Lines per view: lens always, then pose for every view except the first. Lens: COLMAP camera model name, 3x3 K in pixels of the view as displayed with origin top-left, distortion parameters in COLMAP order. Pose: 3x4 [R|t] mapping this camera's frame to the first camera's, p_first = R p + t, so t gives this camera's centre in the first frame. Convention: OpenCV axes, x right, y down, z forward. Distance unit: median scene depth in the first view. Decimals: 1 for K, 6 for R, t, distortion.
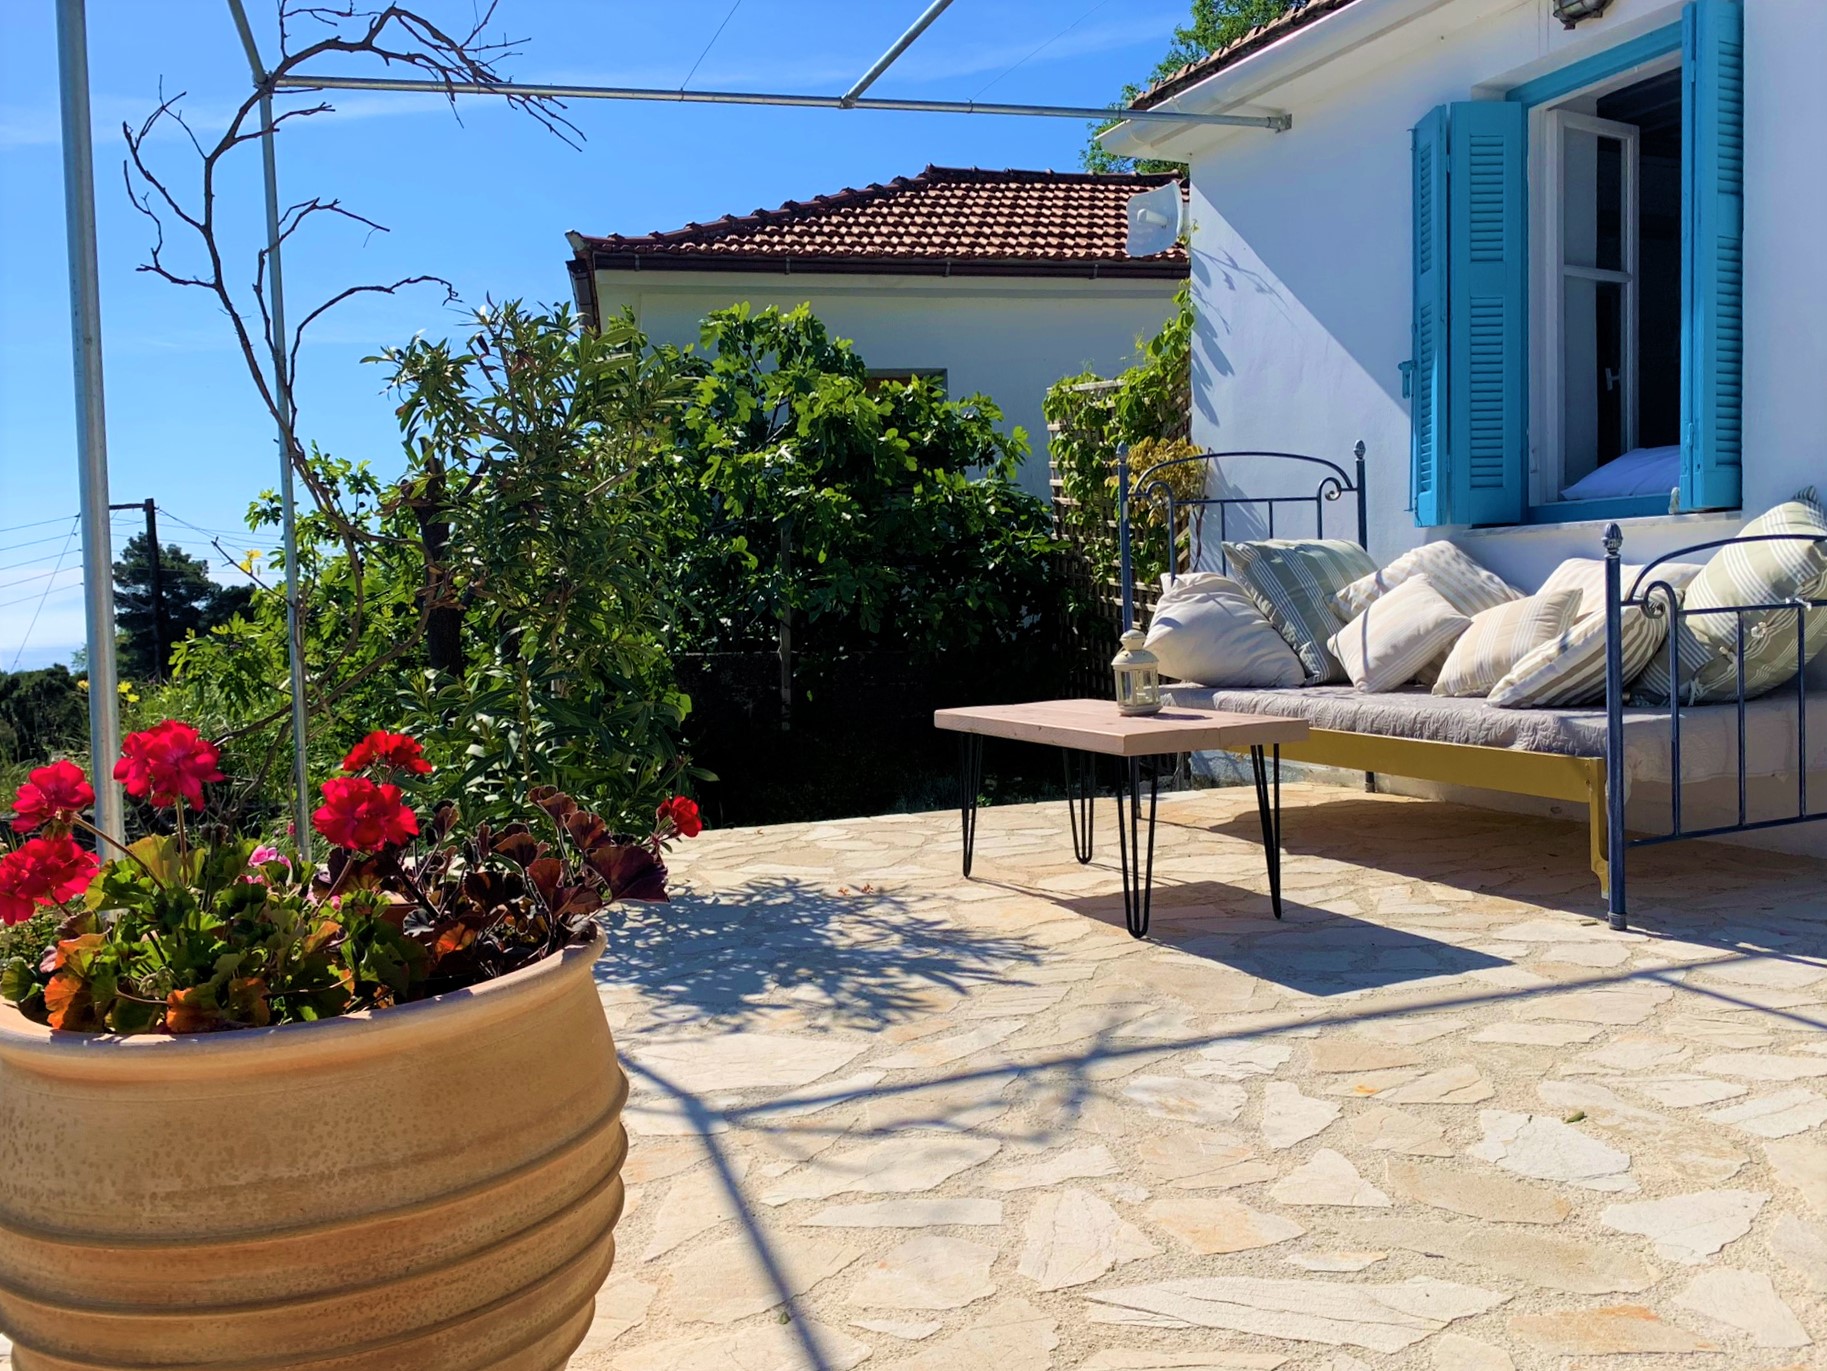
lens RADIAL K [[1544.6, 0, 908.6], [0, 1544.6, 680.3], [0, 0, 1]] dist [0.044308, -0.045757]
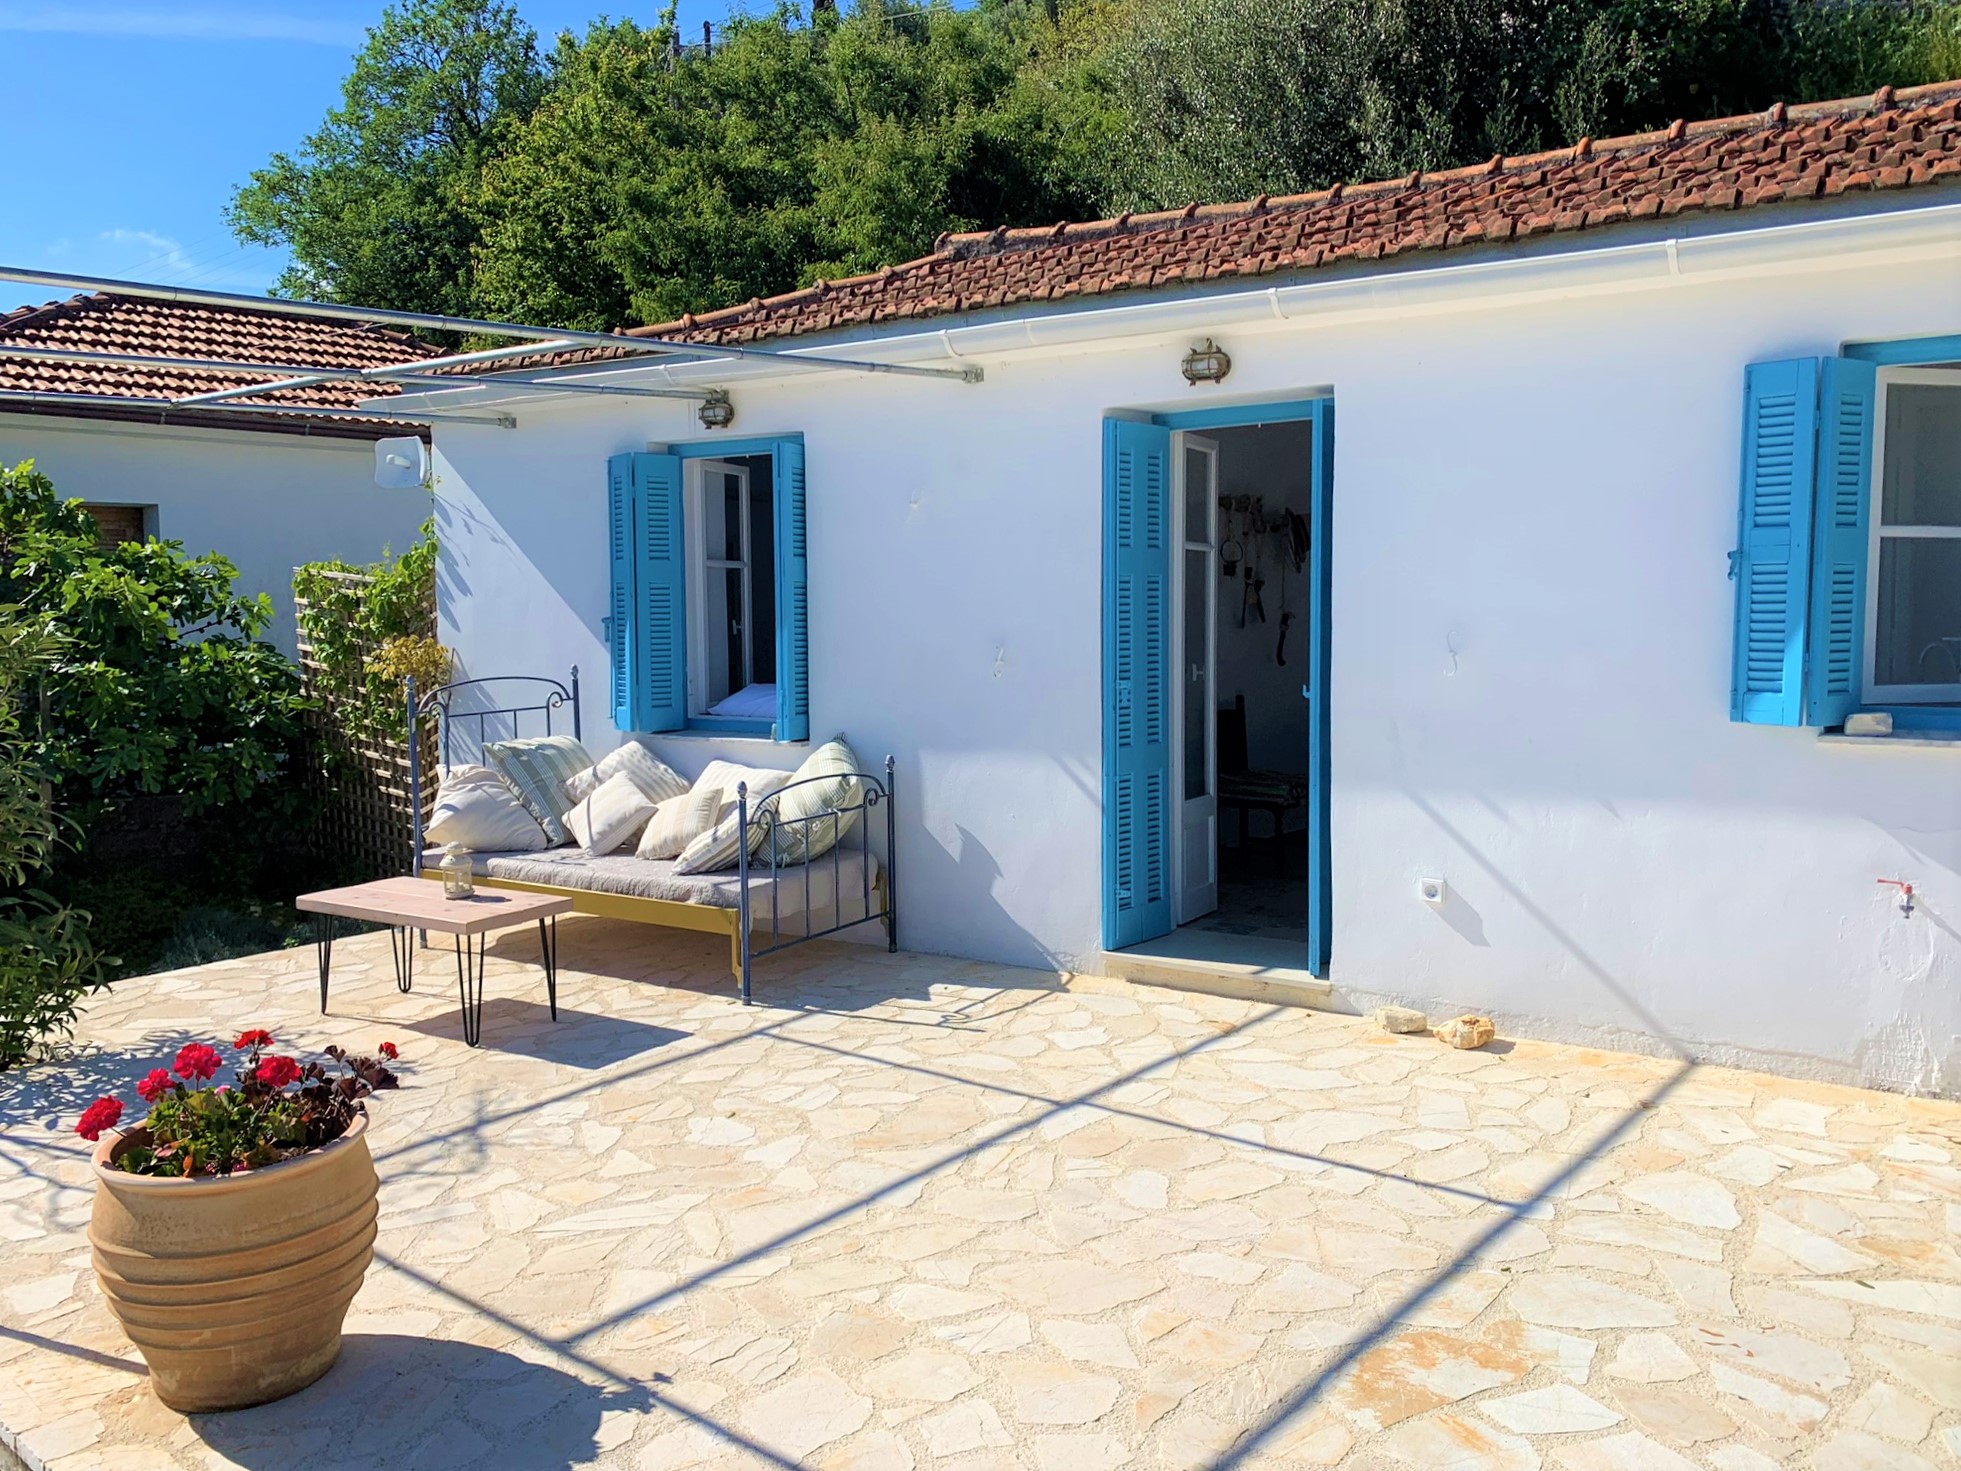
lens RADIAL K [[1478.2, 0, 966.5], [0, 1478.2, 756.7], [0, 0, 1]] dist [0.035483, -0.058707]
pose [[0.835660, -0.023541, 0.548742, -0.207586], [0.011768, 0.999619, 0.024961, -0.131593], [-0.549121, -0.014401, 0.835619, -0.443640]]
